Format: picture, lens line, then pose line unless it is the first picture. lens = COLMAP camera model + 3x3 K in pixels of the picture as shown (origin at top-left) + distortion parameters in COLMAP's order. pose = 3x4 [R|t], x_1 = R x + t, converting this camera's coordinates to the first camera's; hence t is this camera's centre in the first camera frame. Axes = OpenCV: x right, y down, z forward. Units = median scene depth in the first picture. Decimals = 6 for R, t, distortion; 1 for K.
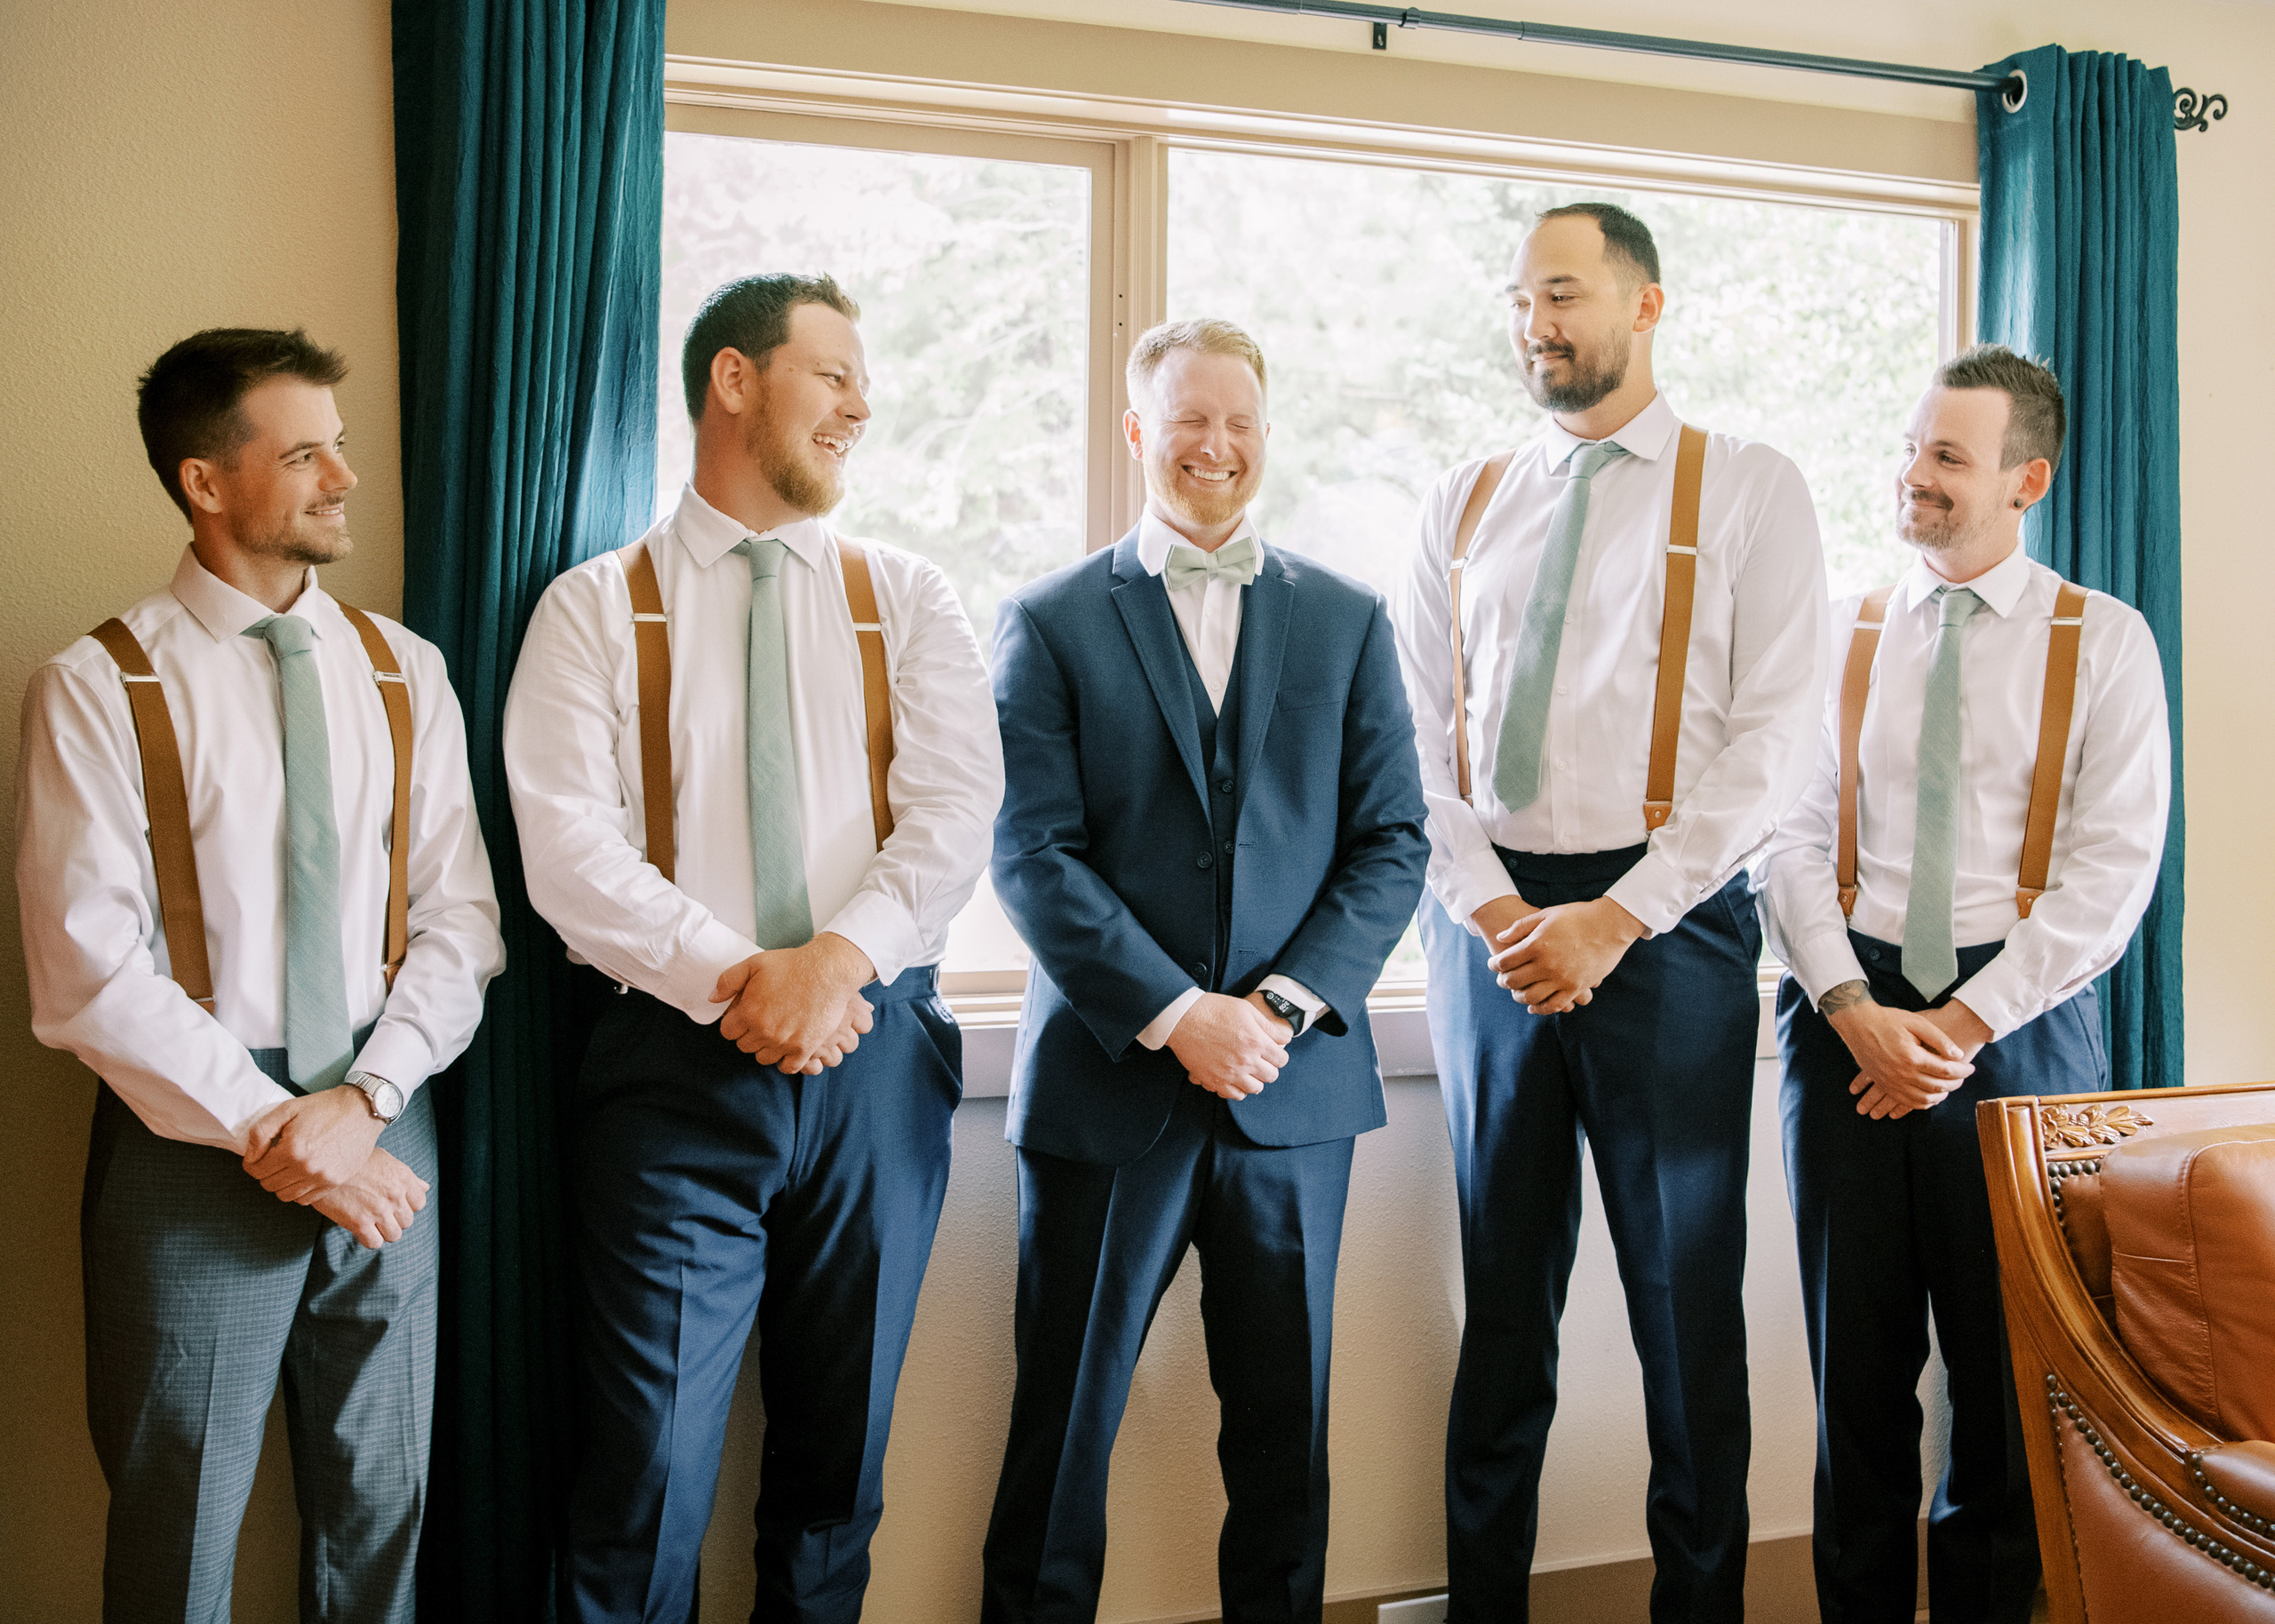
lens RADIAL K [[2338.7, 0, 1205.6], [0, 2338.7, 744.6], [0, 0, 1]] dist [-0.011655, 0.000000]
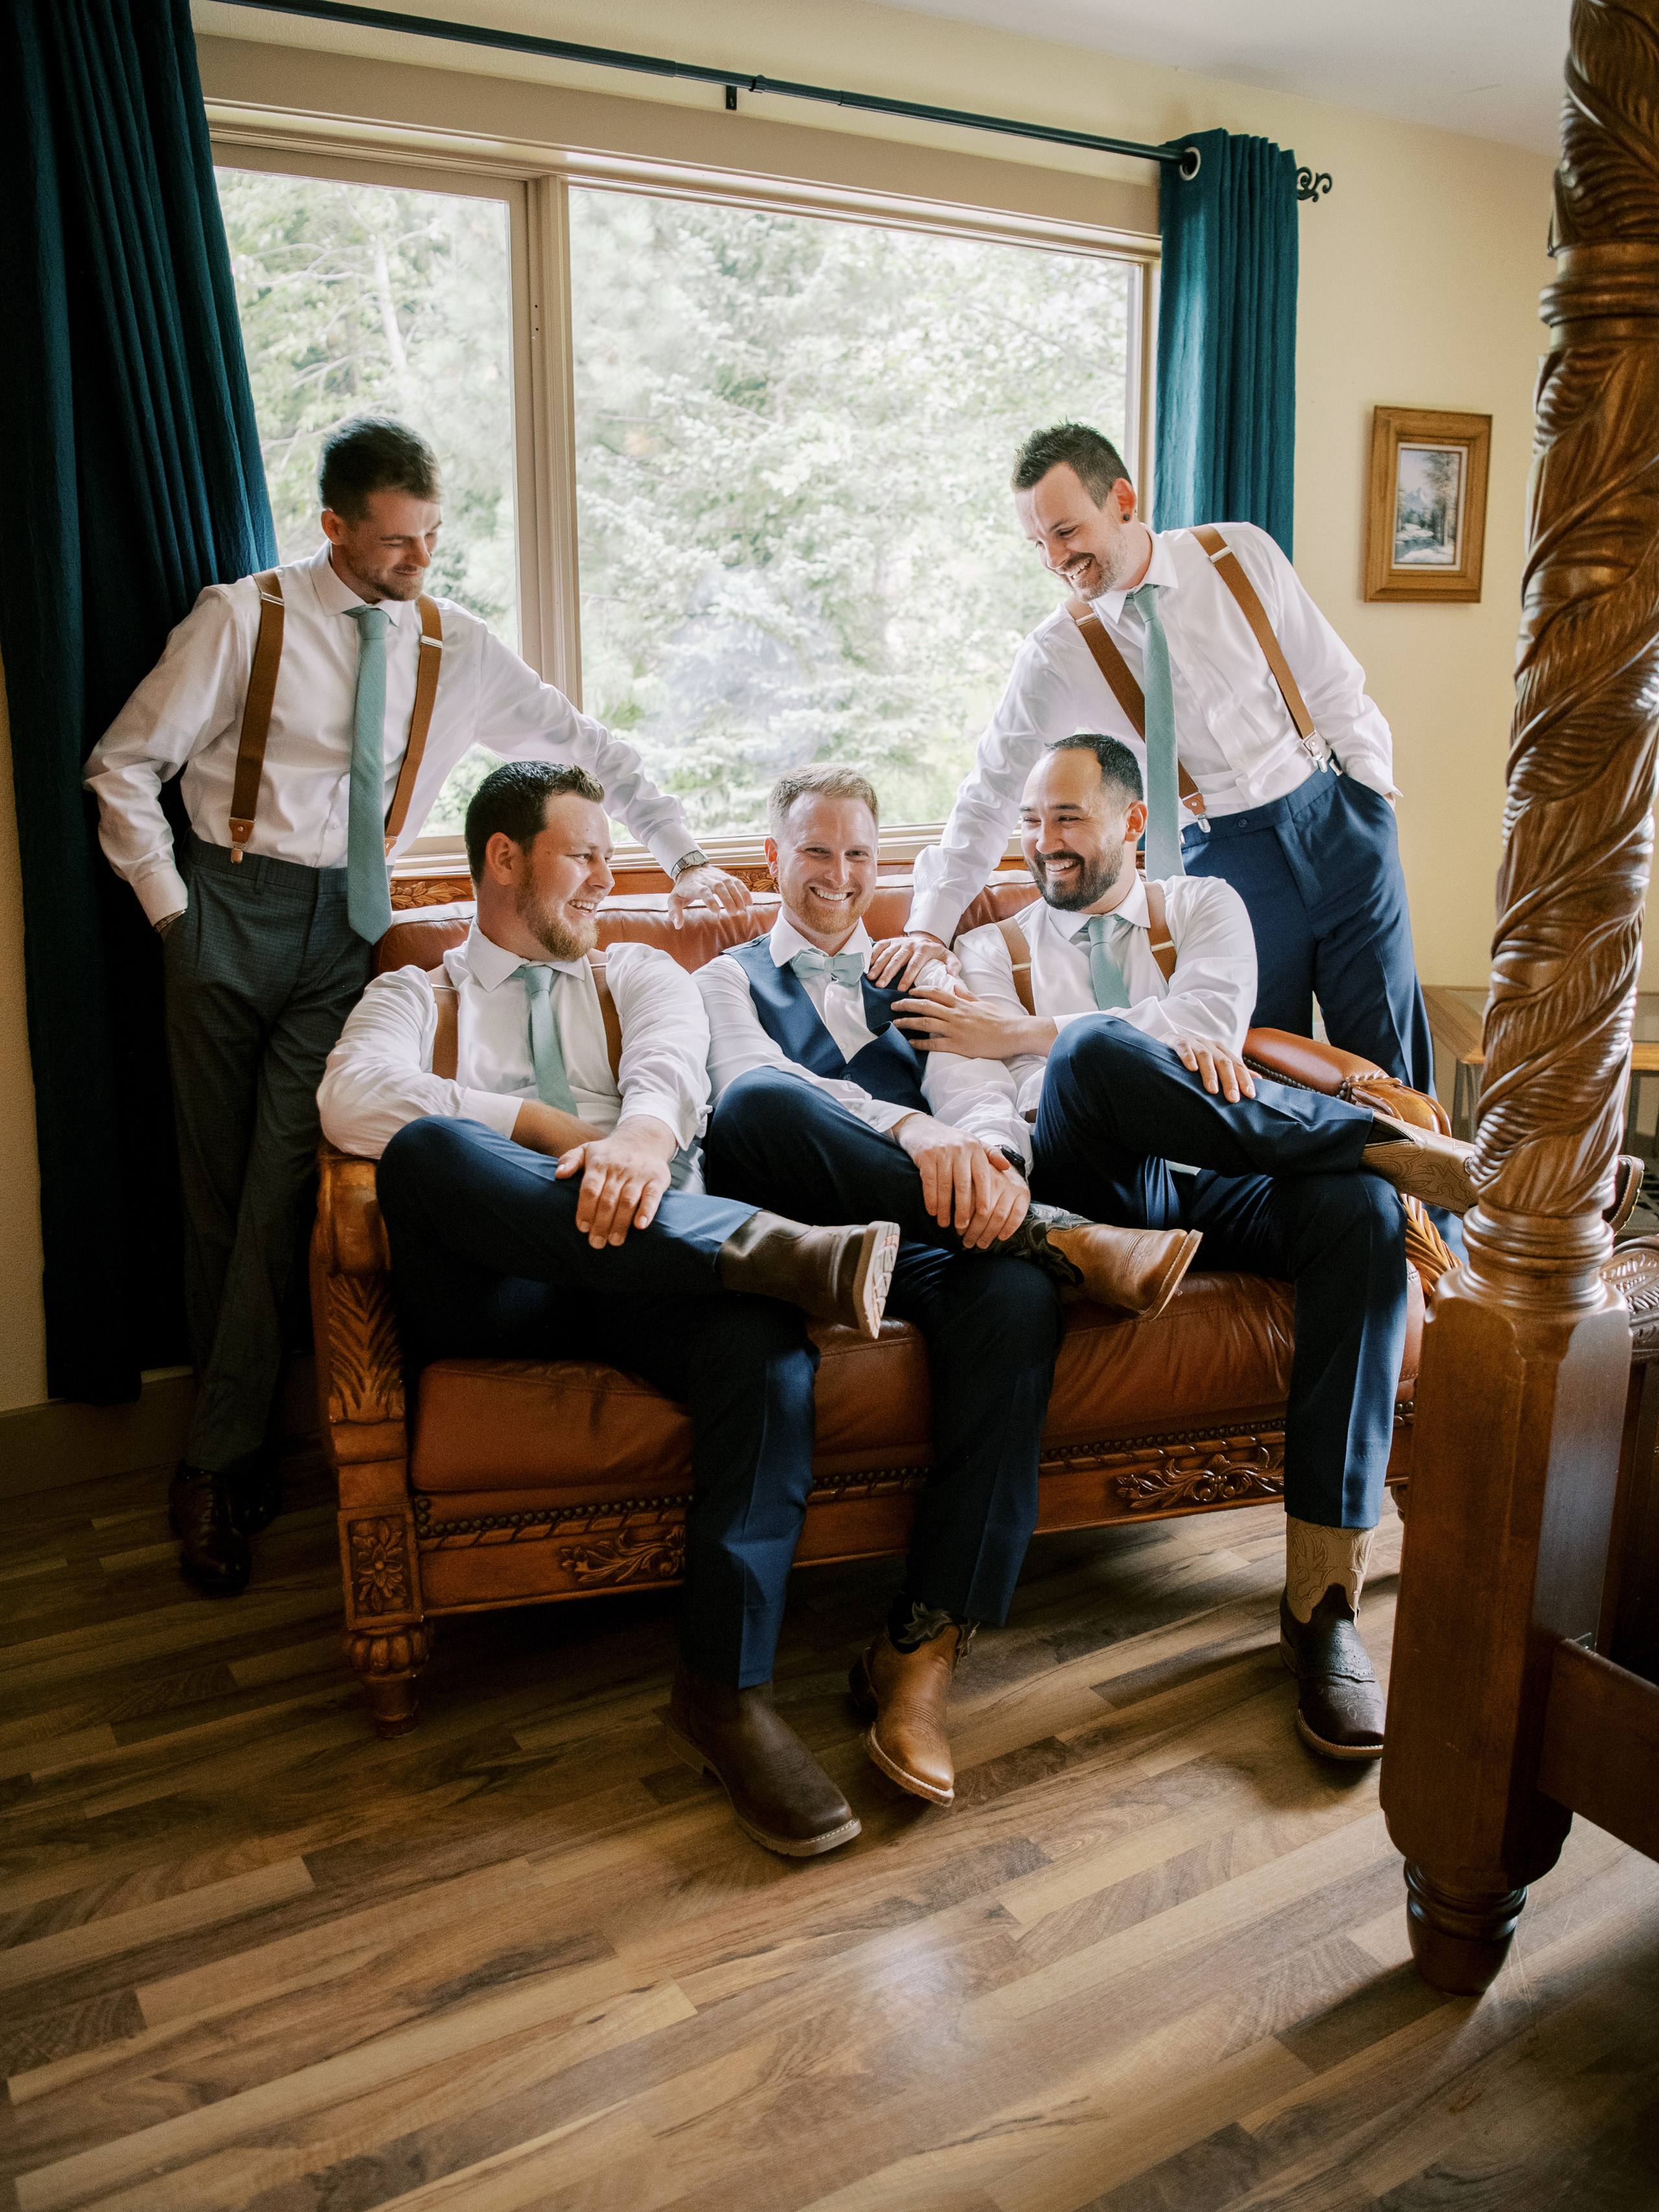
lens RADIAL K [[1772.9, 0, 793.4], [0, 1772.9, 1044.9], [0, 0, 1]] dist [-0.056027, 0.040466]
pose [[0.983066, -0.052308, 0.175627, -0.081785], [0.018617, 0.981945, 0.188251, 0.024871], [-0.182303, -0.181793, 0.966290, -0.026831]]
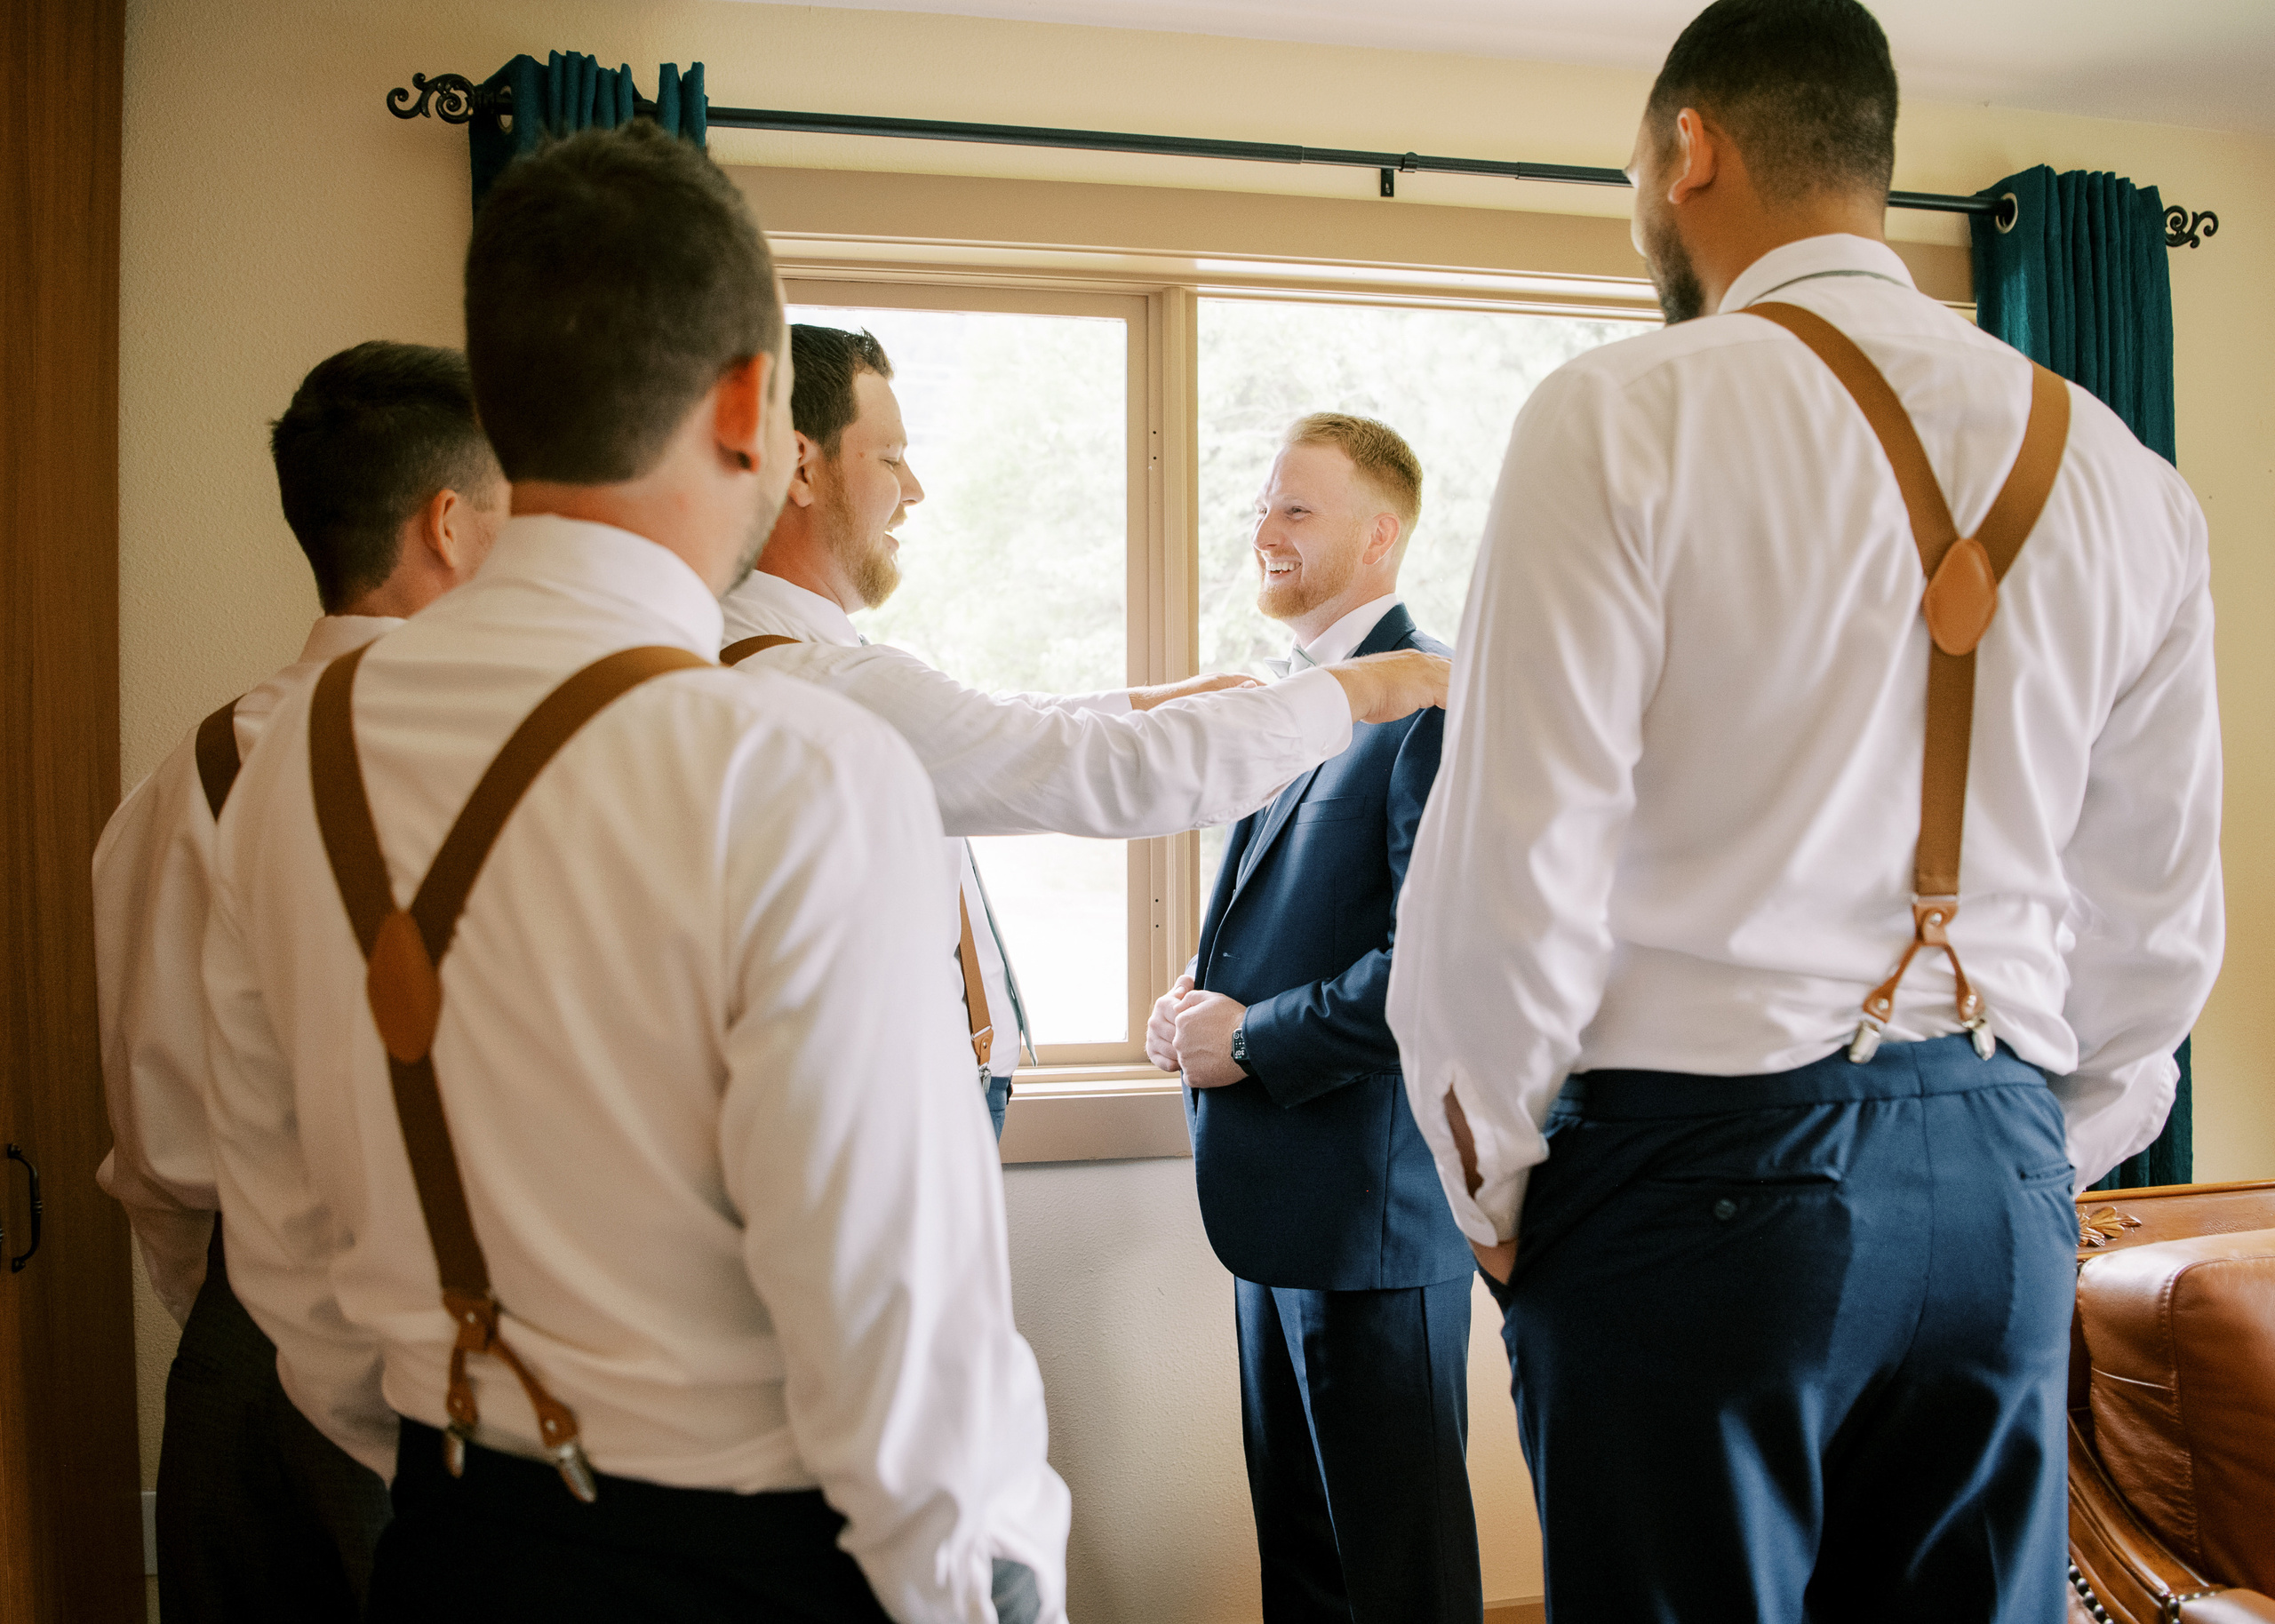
lens RADIAL K [[1727.3, 0, 1220.7], [0, 1727.3, 823.7], [0, 0, 1]] dist [-0.051598, 0.002698]
pose [[0.990502, -0.010826, -0.137074, 0.096167], [0.010409, 0.999939, -0.003760, -0.004562], [0.137106, 0.002297, 0.990554, 0.190012]]
